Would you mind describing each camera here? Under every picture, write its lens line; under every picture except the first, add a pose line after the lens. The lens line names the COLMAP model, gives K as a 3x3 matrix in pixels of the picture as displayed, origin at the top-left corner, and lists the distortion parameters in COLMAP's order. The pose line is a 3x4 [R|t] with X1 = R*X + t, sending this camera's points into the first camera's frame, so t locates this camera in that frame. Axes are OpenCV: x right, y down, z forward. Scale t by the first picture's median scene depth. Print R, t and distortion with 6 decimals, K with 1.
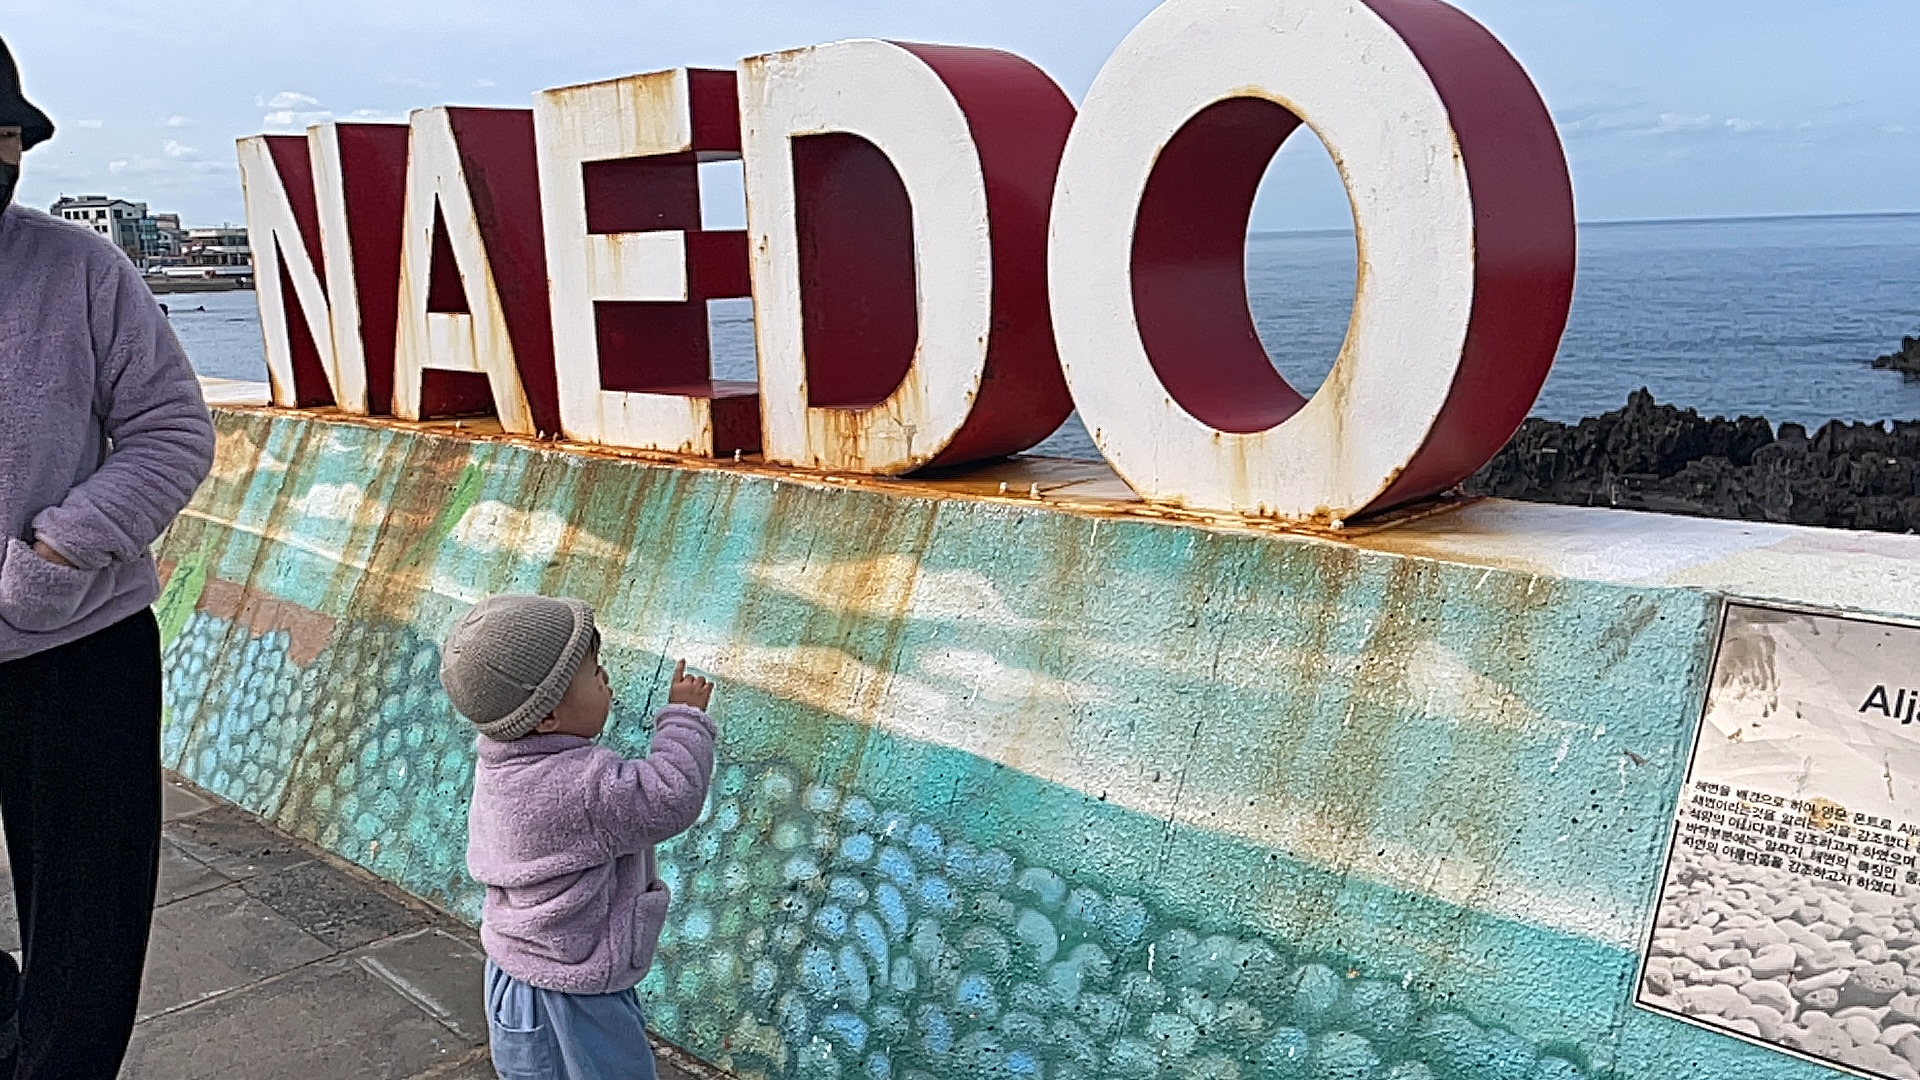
lens RADIAL K [[1657.7, 0, 958.5], [0, 1657.7, 538.4], [0, 0, 1]] dist [0.048966, -0.024711]
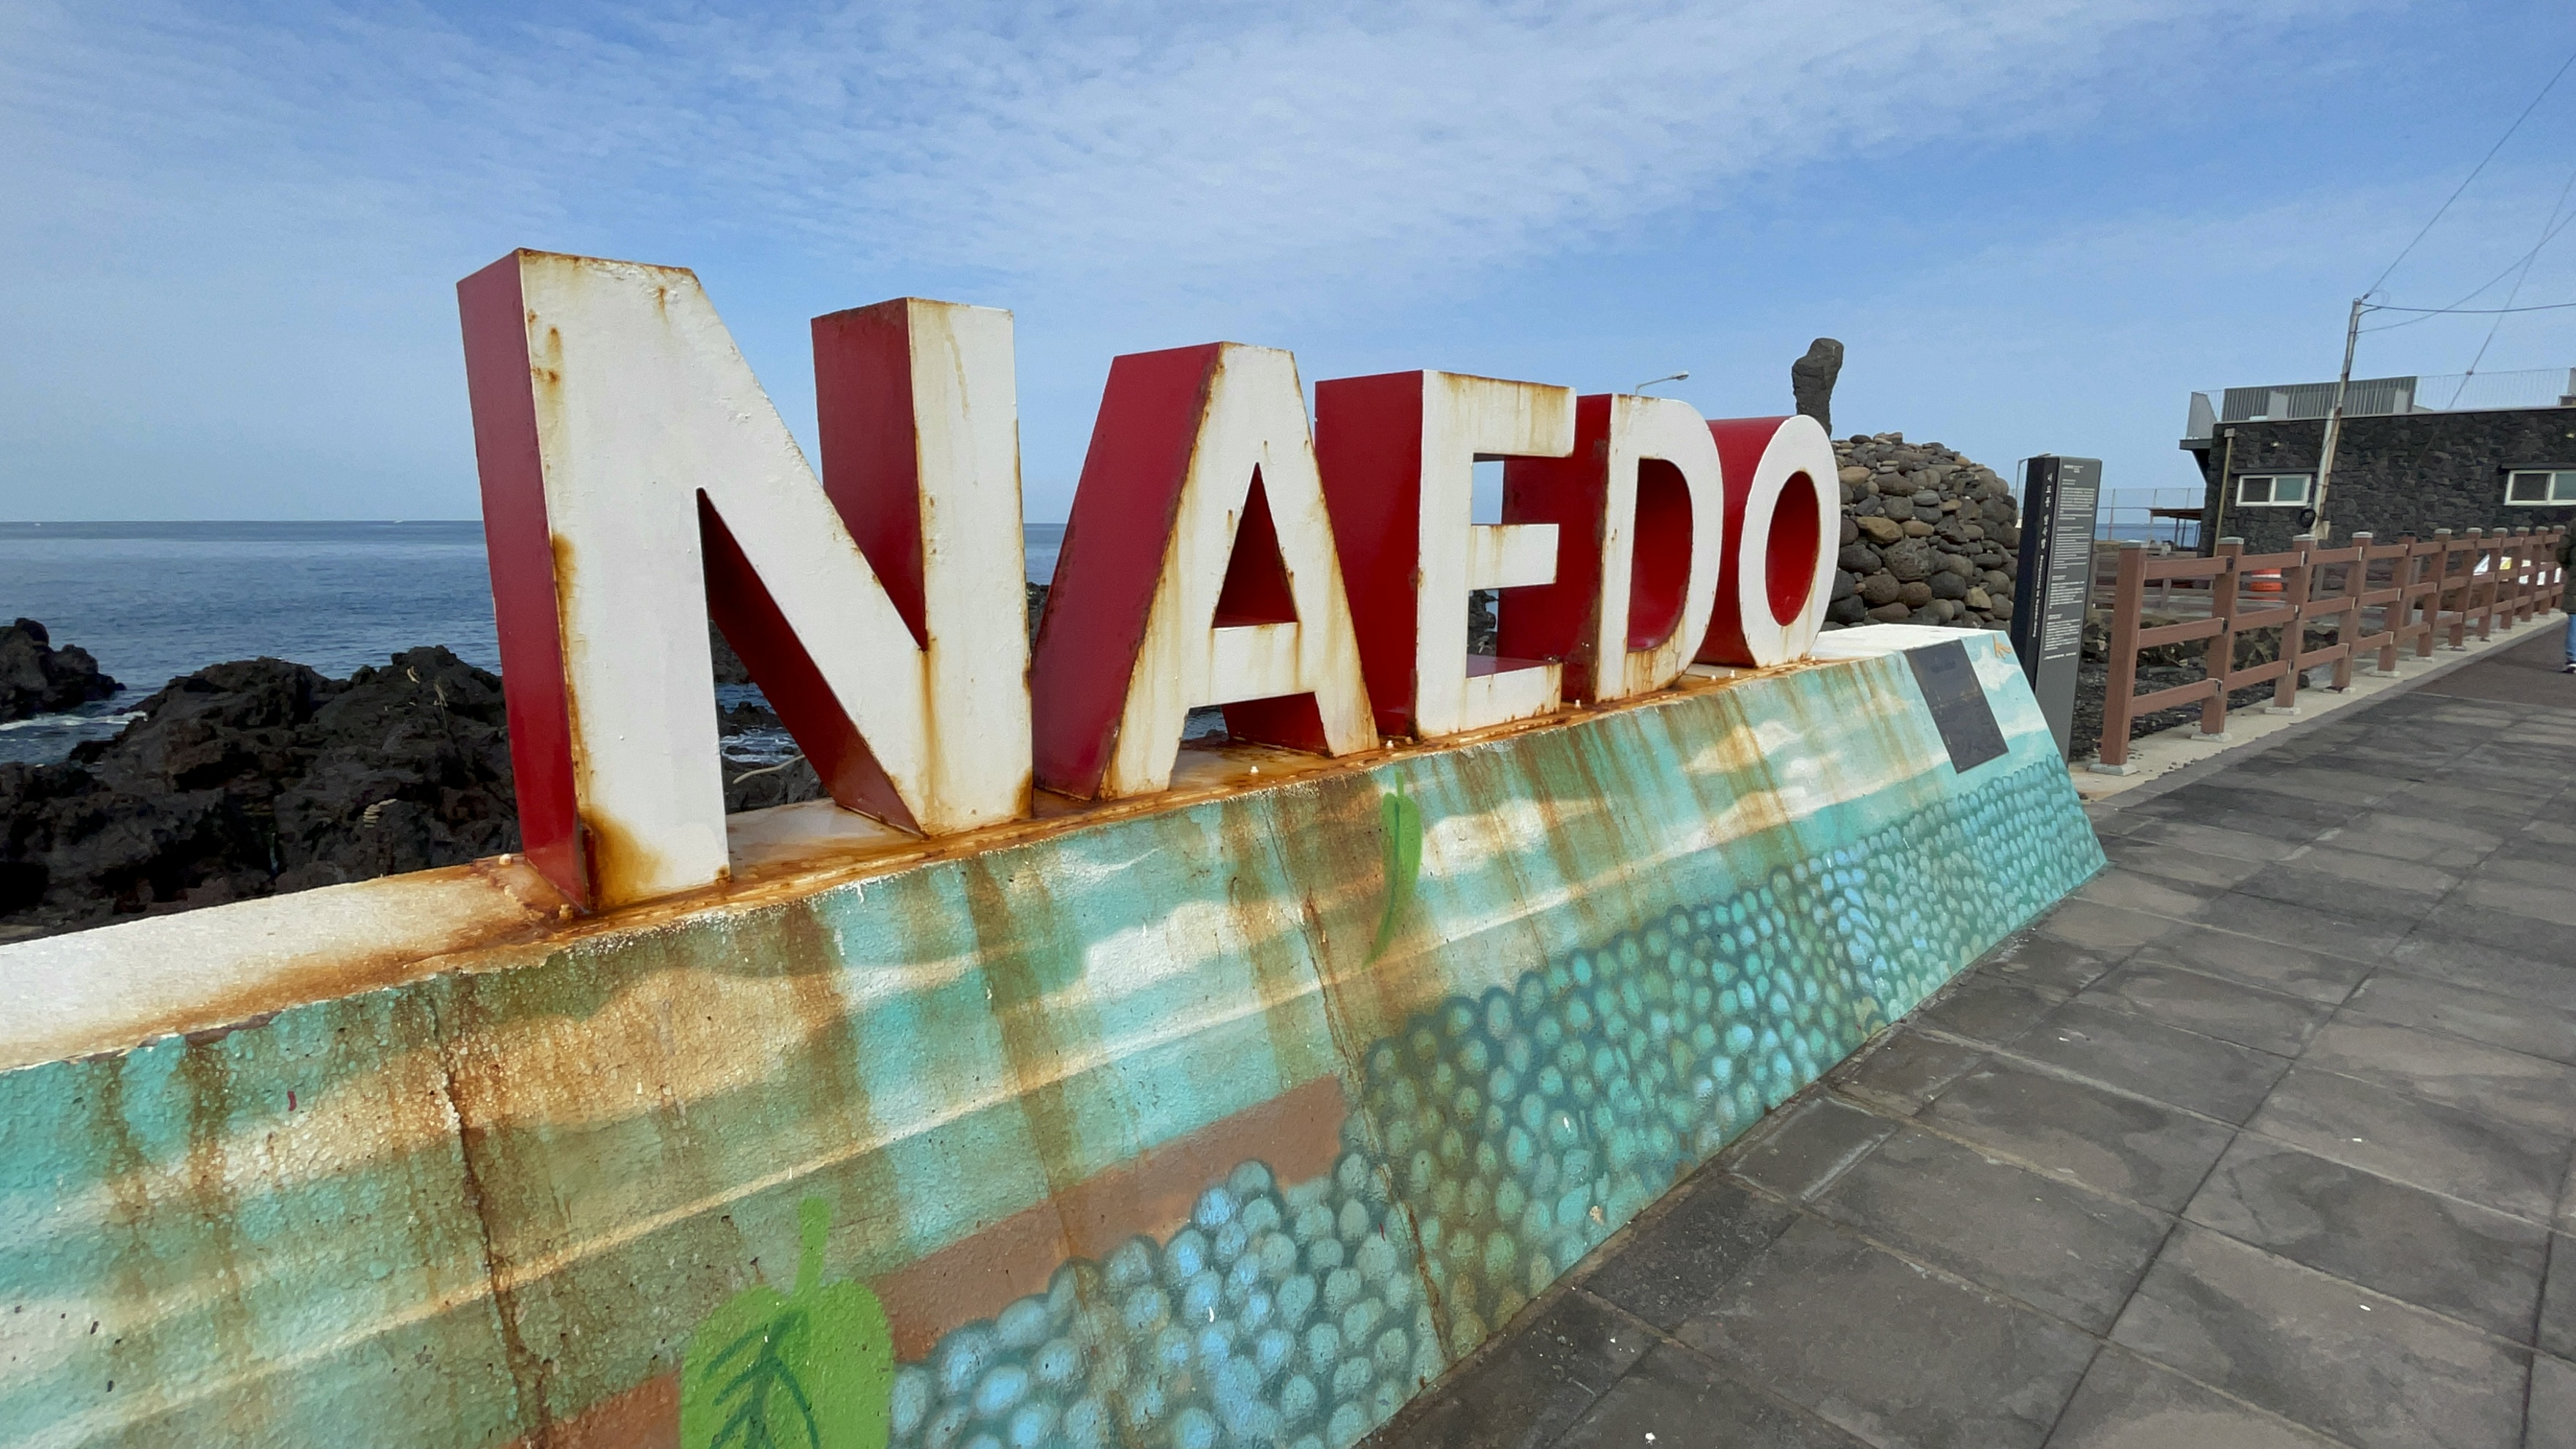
lens RADIAL K [[1176.8, 0, 1284.7], [0, 1176.8, 719.6], [0, 0, 1]] dist [0.028538, -0.000200]
pose [[0.008137, -0.133867, 0.990966, -0.992005], [0.180668, 0.974887, 0.130211, -0.189920], [-0.983510, 0.177976, 0.032118, 1.163903]]
